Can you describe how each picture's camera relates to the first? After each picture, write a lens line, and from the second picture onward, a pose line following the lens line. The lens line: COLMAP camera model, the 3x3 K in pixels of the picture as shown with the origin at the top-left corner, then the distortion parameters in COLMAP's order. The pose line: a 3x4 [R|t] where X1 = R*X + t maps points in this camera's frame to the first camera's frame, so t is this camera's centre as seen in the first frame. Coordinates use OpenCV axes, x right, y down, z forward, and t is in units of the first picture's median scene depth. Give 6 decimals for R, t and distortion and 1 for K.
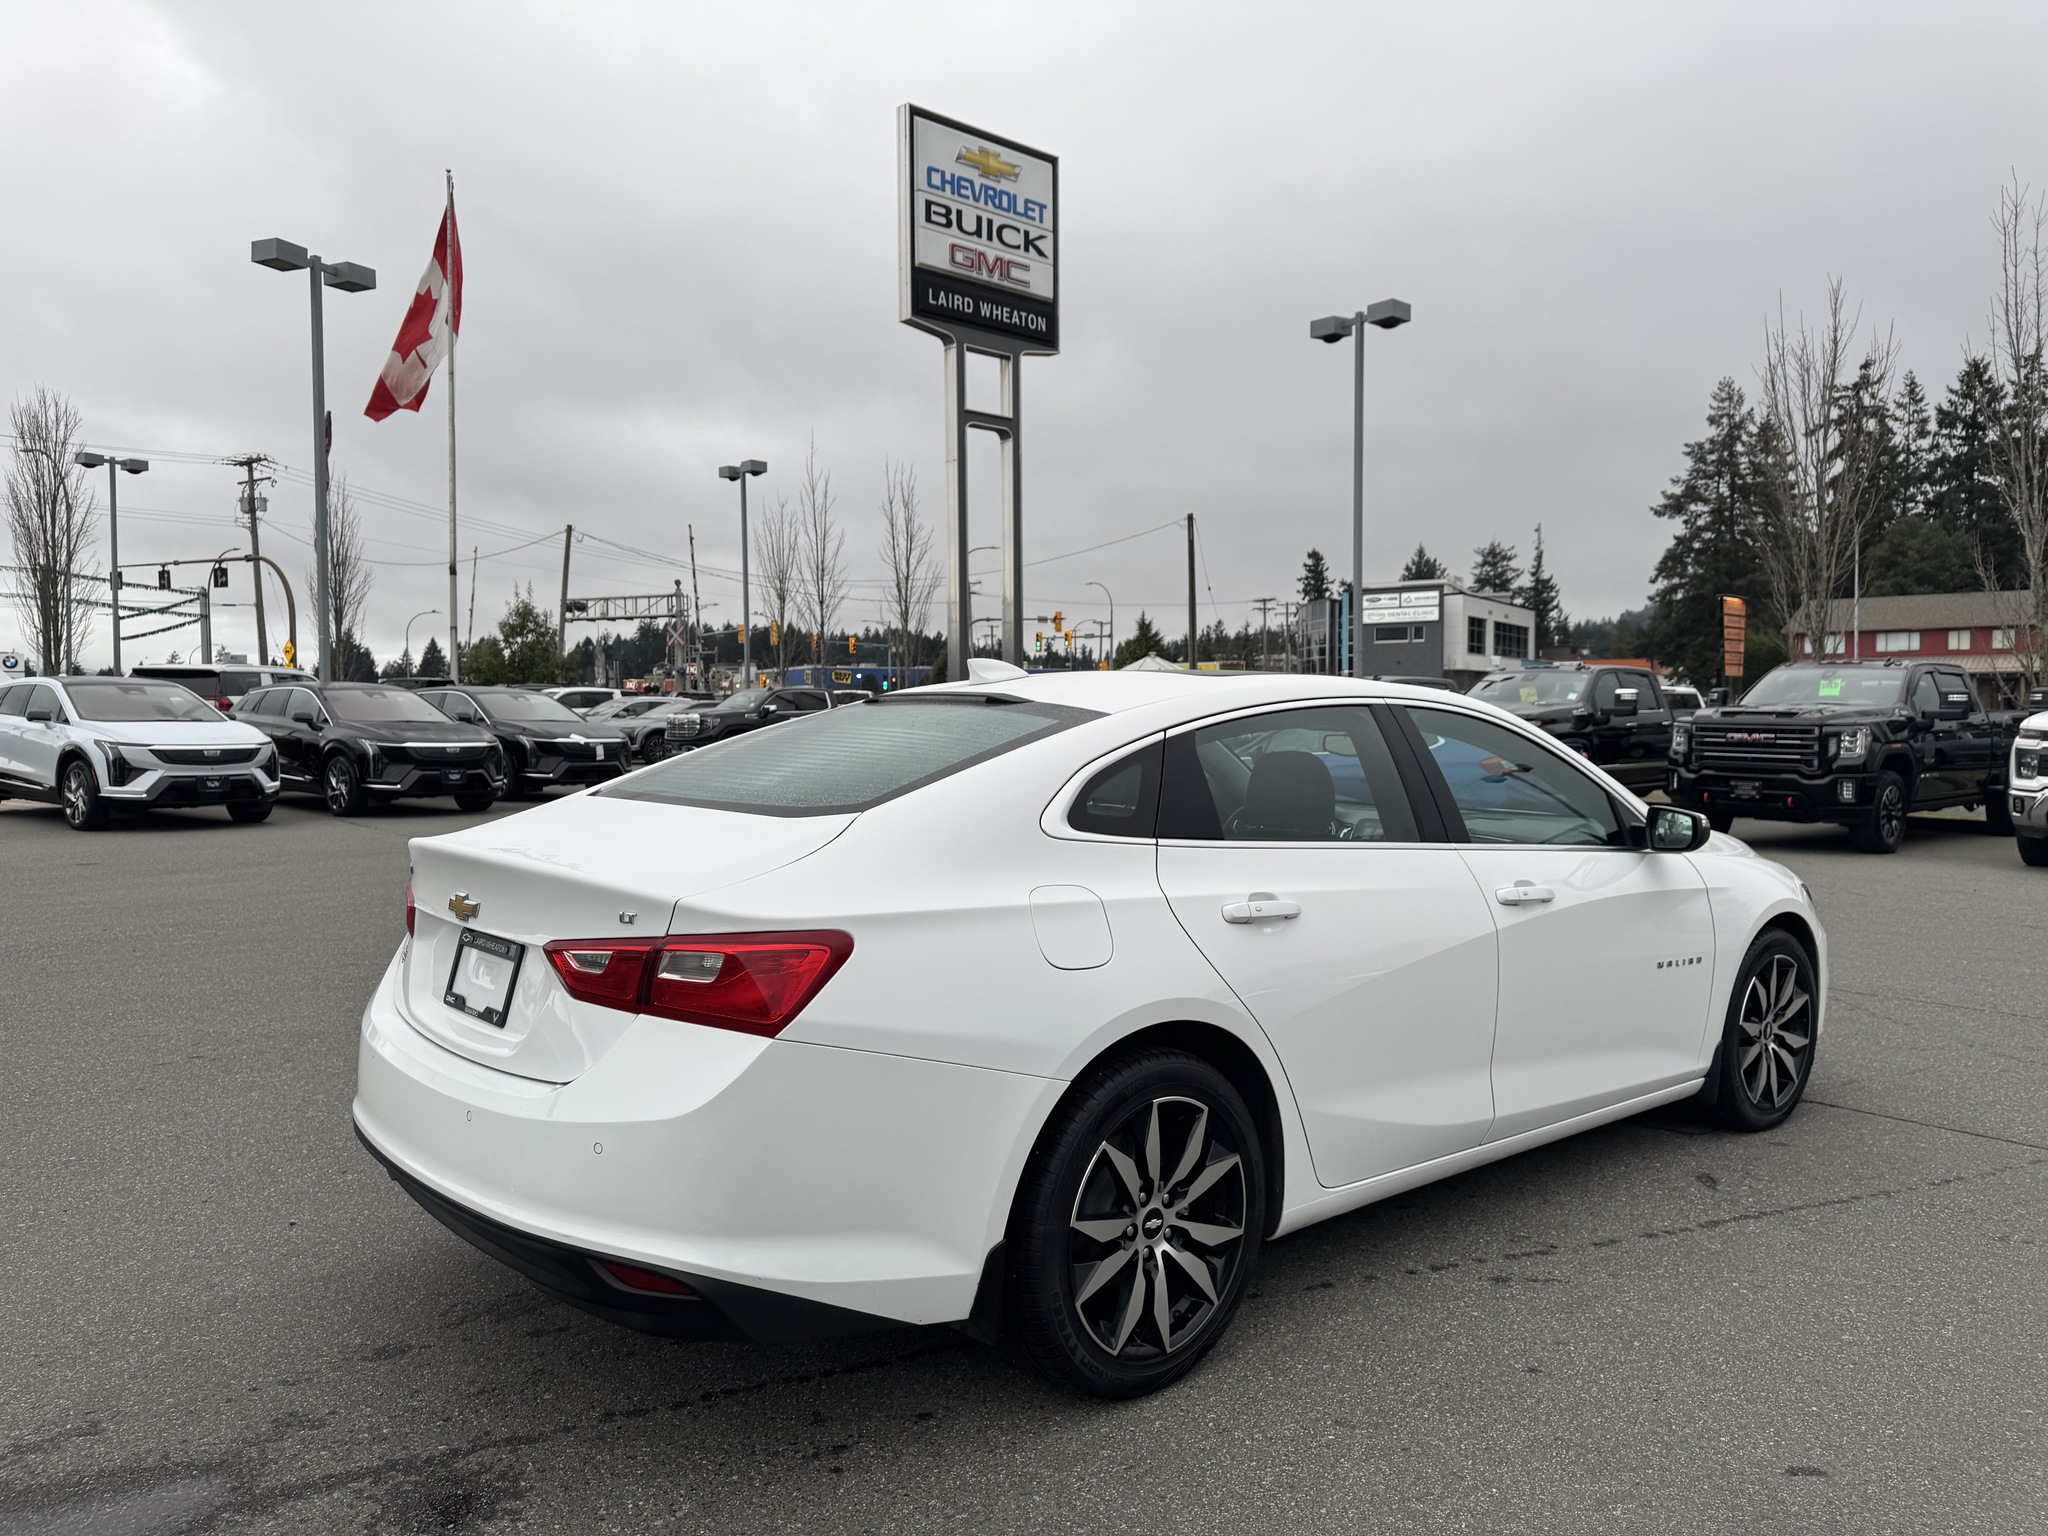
lens RADIAL K [[1429.7, 0, 1033.9], [0, 1429.7, 773.5], [0, 0, 1]] dist [0.046746, -0.068424]
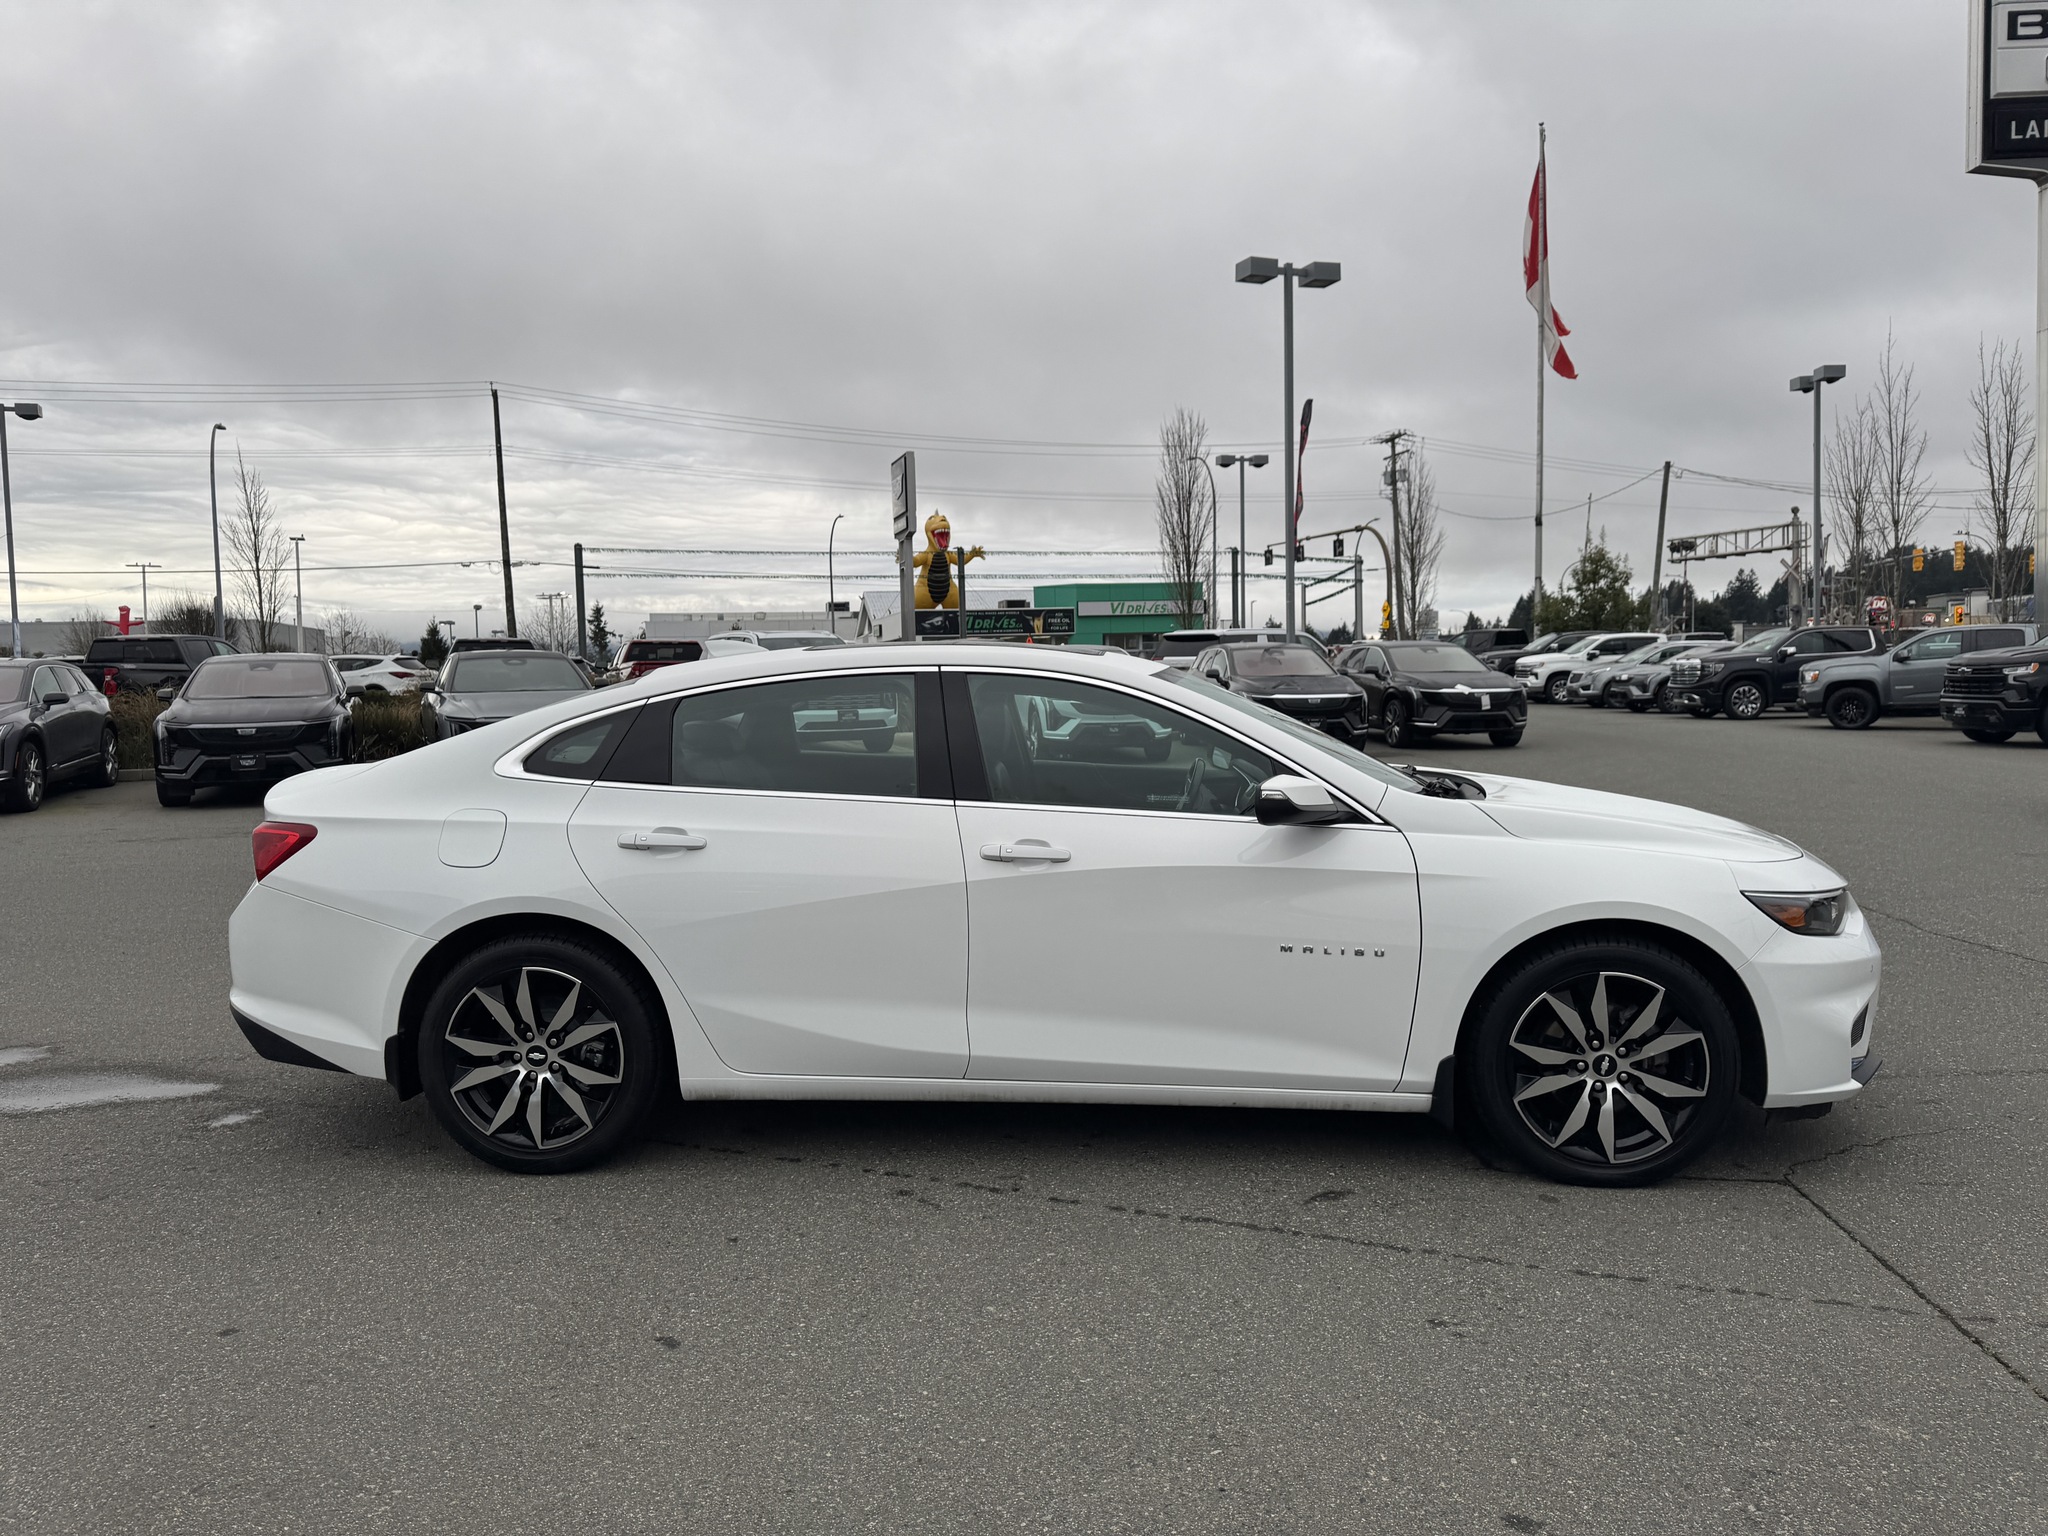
lens RADIAL K [[1422.2, 0, 1026.5], [0, 1422.2, 800.9], [0, 0, 1]] dist [0.035636, -0.044411]
pose [[0.705837, 0.046712, -0.706833, 0.055915], [-0.006621, 0.998215, 0.059356, -0.000757], [0.708343, -0.037215, 0.704886, 0.014904]]
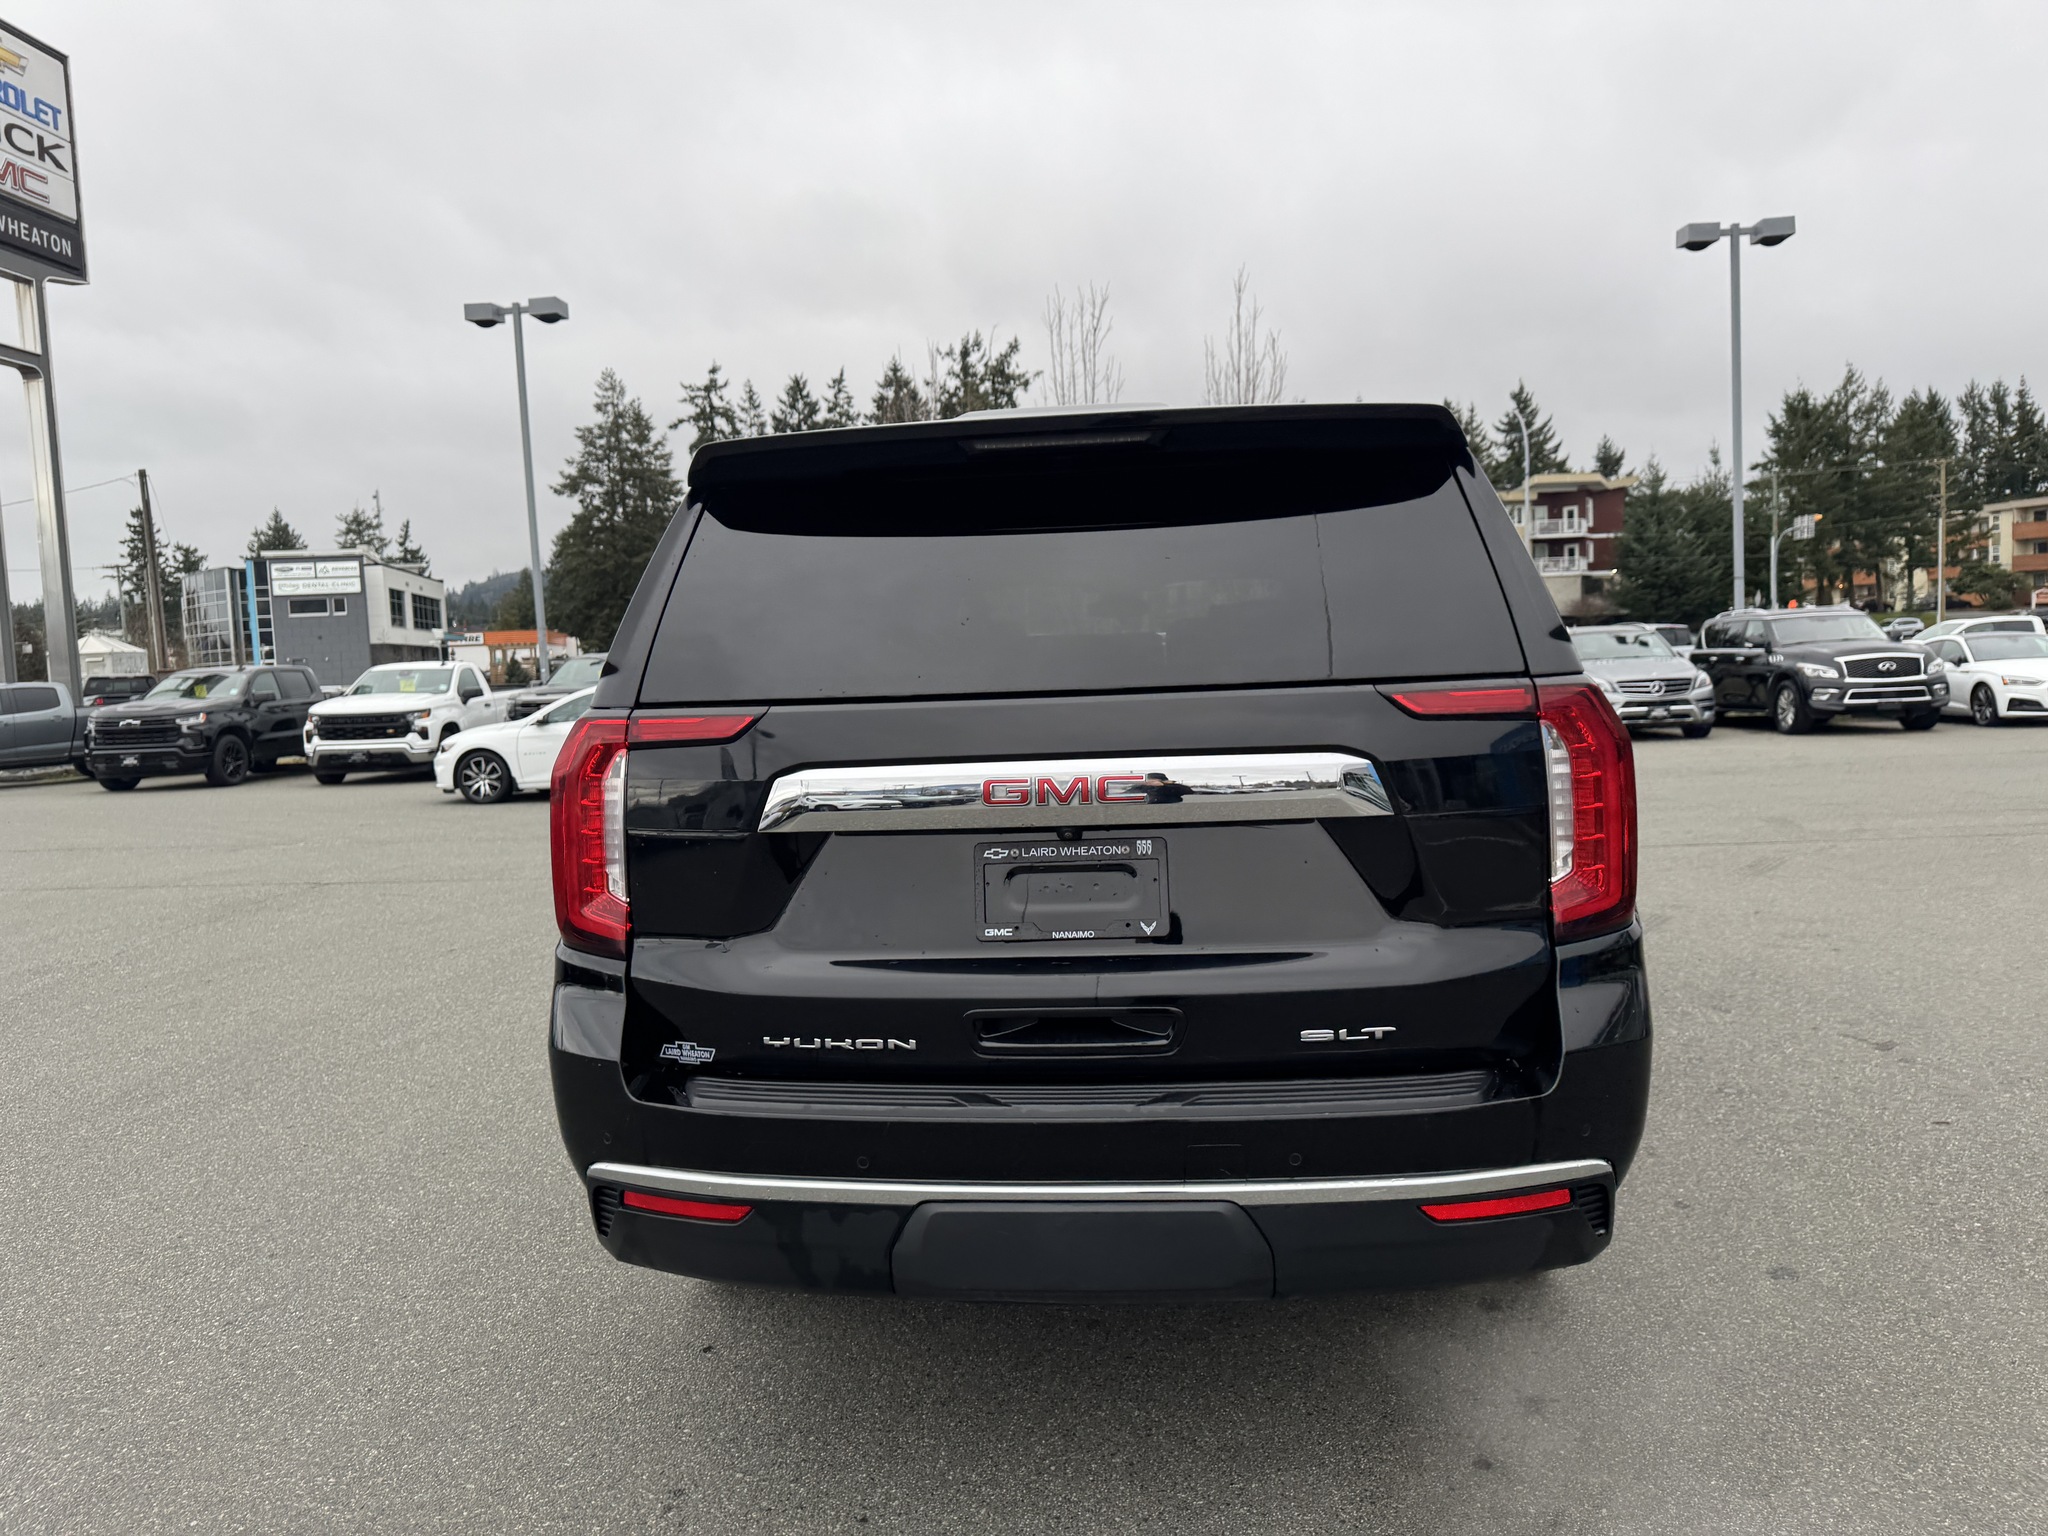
lens RADIAL K [[1428.4, 0, 1040.0], [0, 1428.4, 761.7], [0, 0, 1]] dist [0.057403, -0.067676]
pose [[0.724711, -0.077943, 0.684631, -0.092988], [0.070005, 0.996769, 0.039375, -0.001155], [-0.685488, 0.019392, 0.727826, -0.006904]]
